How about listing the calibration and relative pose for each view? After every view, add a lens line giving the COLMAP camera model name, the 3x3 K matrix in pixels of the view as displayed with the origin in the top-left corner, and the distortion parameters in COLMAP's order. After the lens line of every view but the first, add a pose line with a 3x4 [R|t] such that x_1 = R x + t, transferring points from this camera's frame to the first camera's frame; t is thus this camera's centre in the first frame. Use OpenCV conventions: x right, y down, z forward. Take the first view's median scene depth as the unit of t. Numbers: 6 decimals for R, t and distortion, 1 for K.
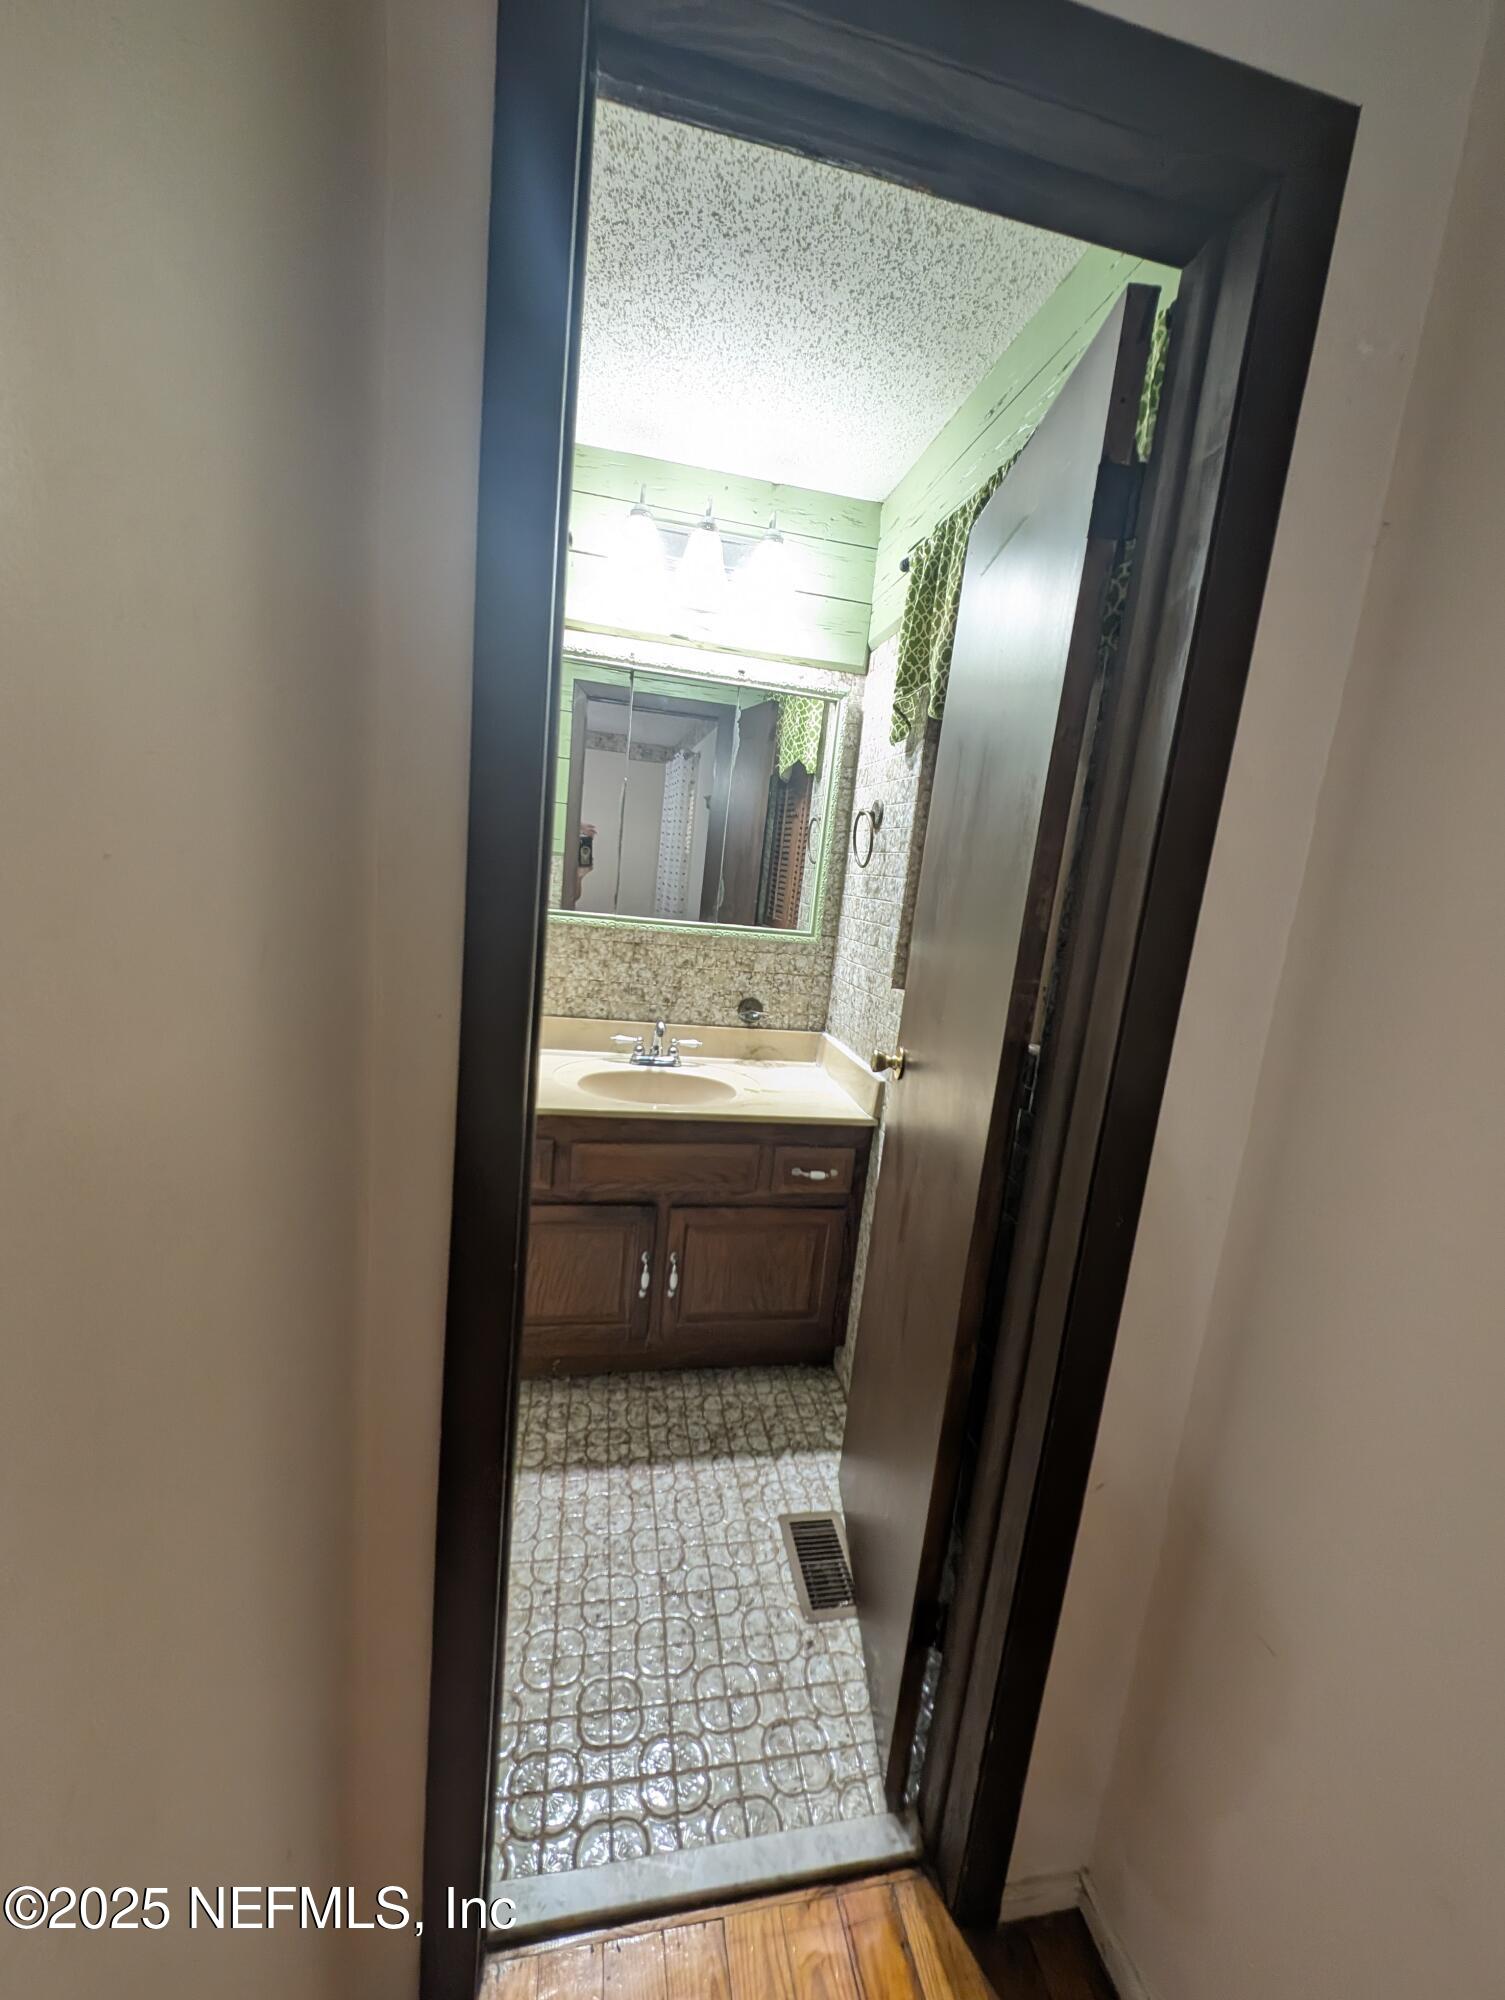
lens RADIAL K [[762.7, 0, 744.8], [0, 762.7, 997.9], [0, 0, 1]] dist [0.002049, -0.000130]
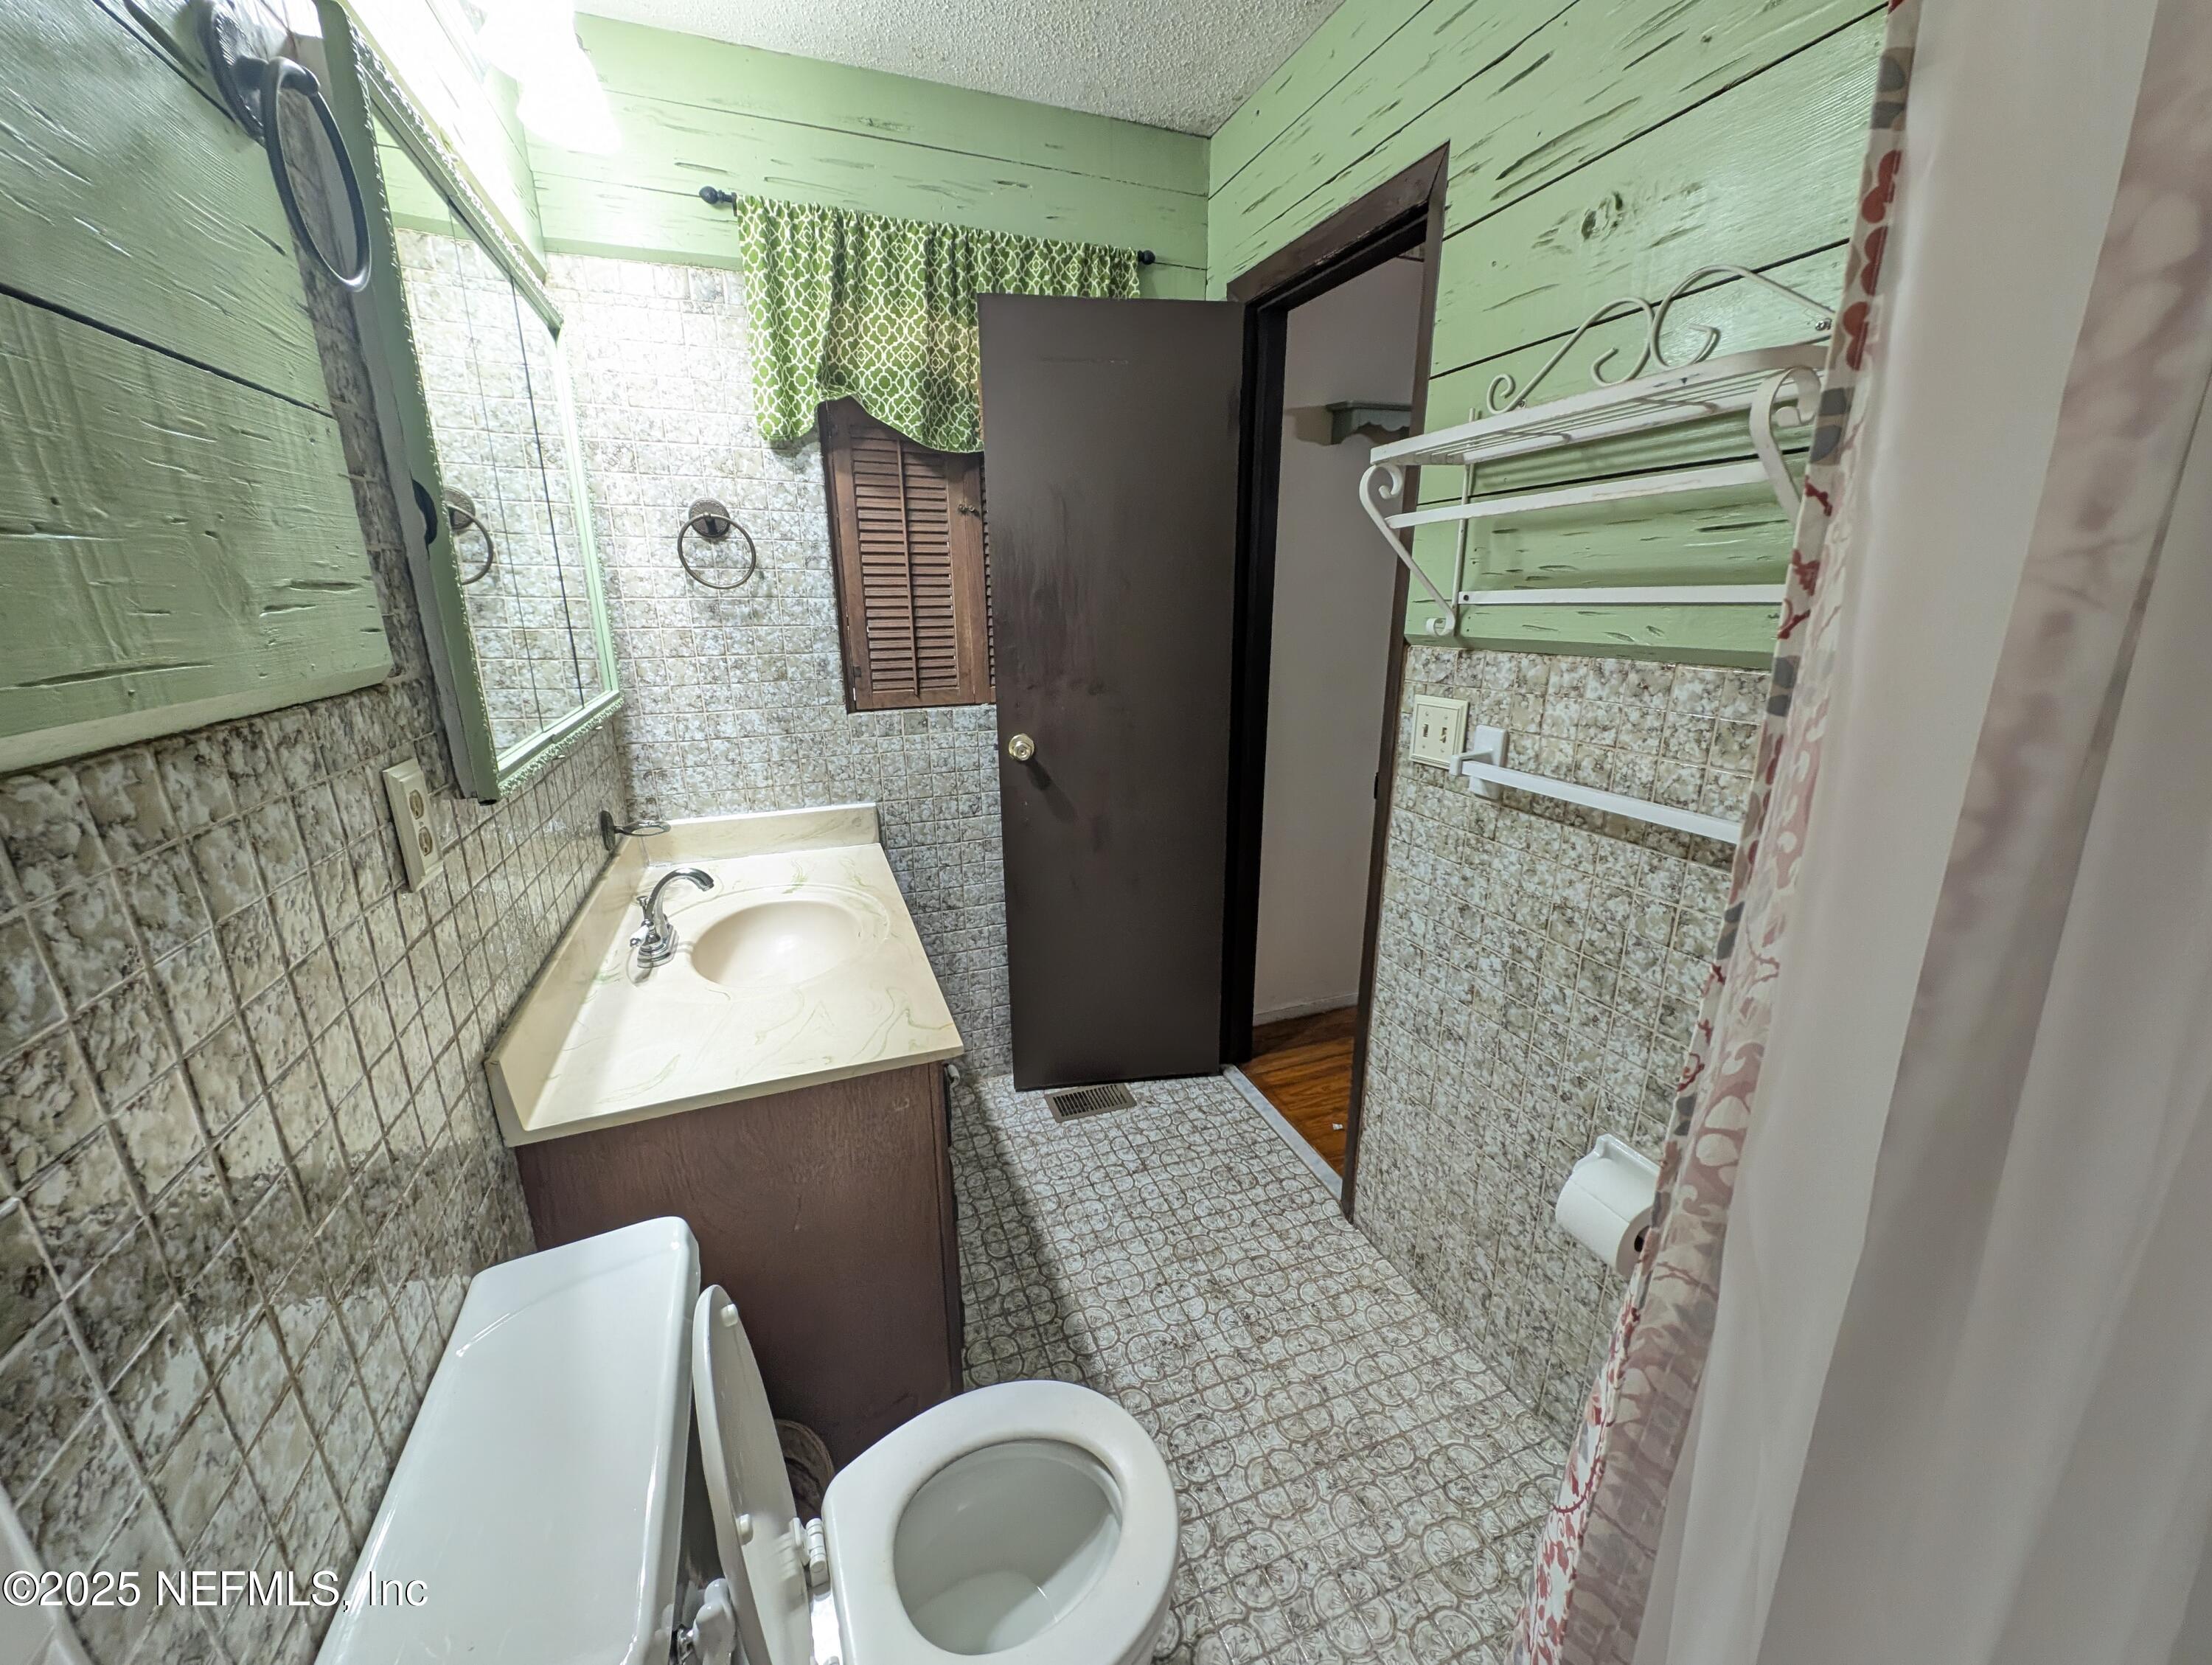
lens RADIAL K [[843.6, 0, 1106.0], [0, 843.6, 837.3], [0, 0, 1]] dist [0.002049, -0.000130]
pose [[-0.185723, -0.366414, 0.911728, -0.783900], [0.152235, 0.905937, 0.395098, -0.212311], [-0.970738, 0.212175, -0.112472, 0.715584]]
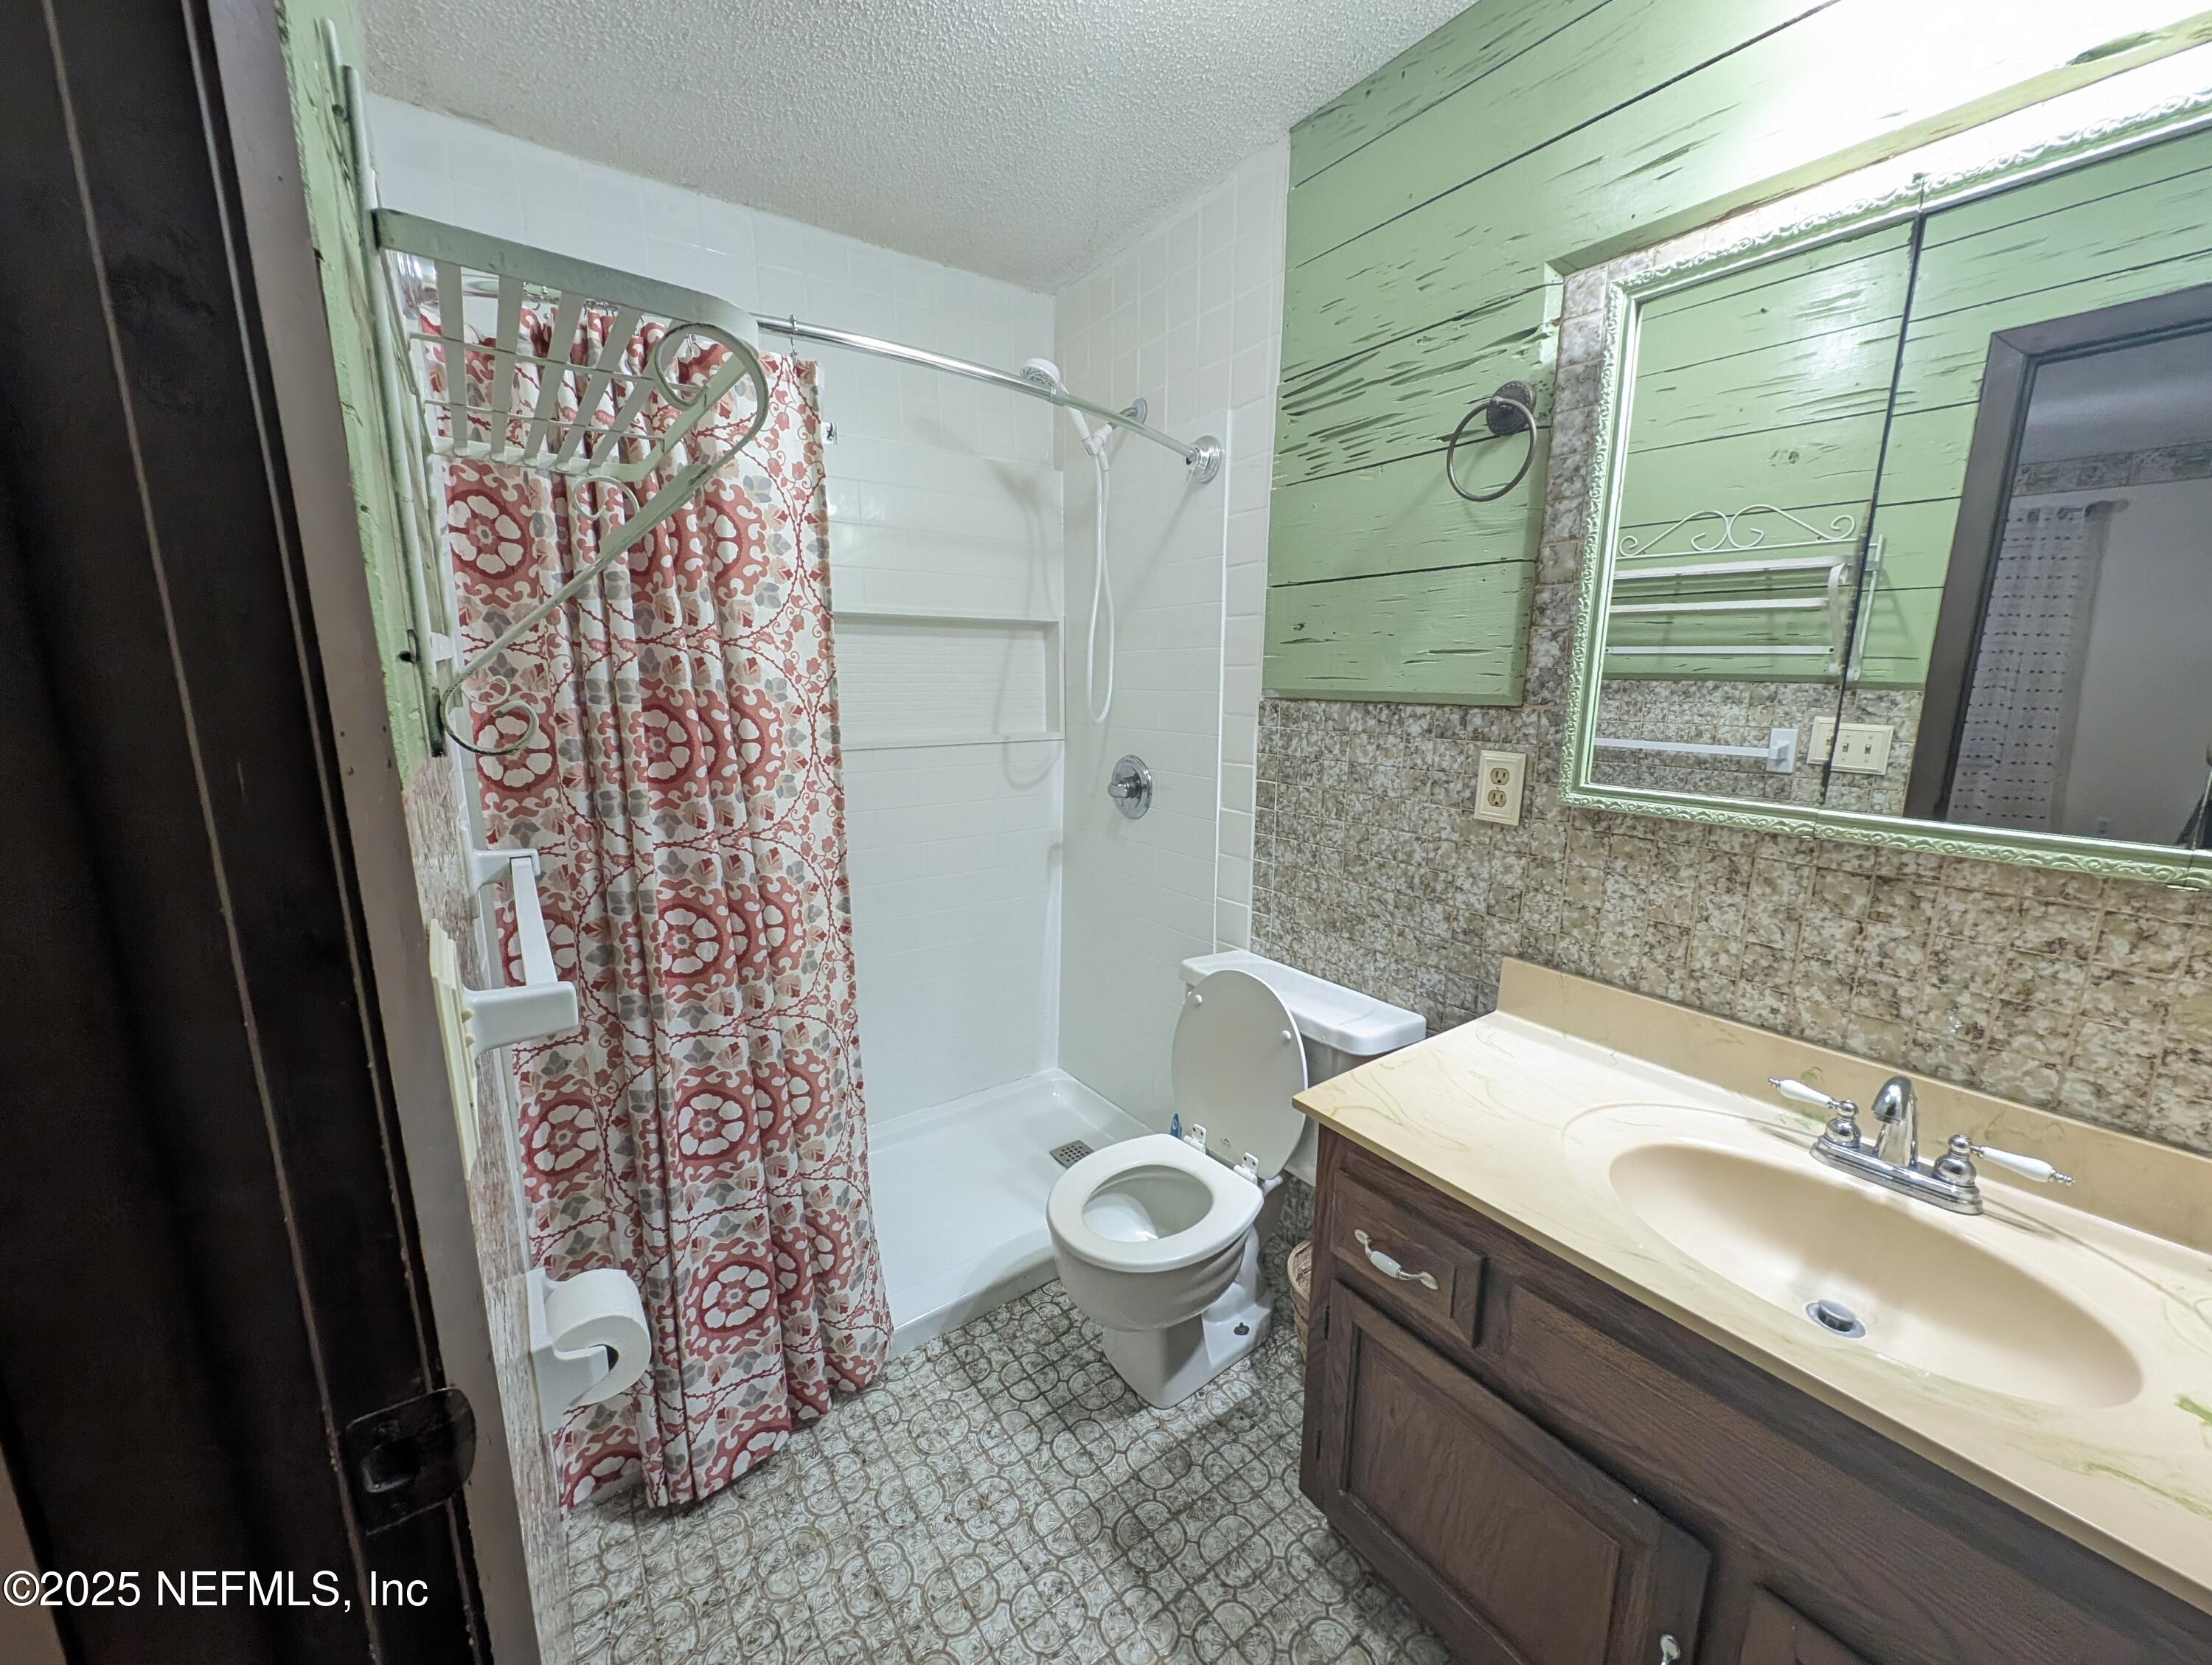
lens RADIAL K [[843.6, 0, 1106.0], [0, 843.6, 837.3], [0, 0, 1]] dist [0.002049, -0.000130]
pose [[0.421589, 0.080699, -0.903189, 0.099368], [-0.118305, 0.992414, 0.033449, -0.059874], [0.899037, 0.092750, 0.427938, 0.418258]]
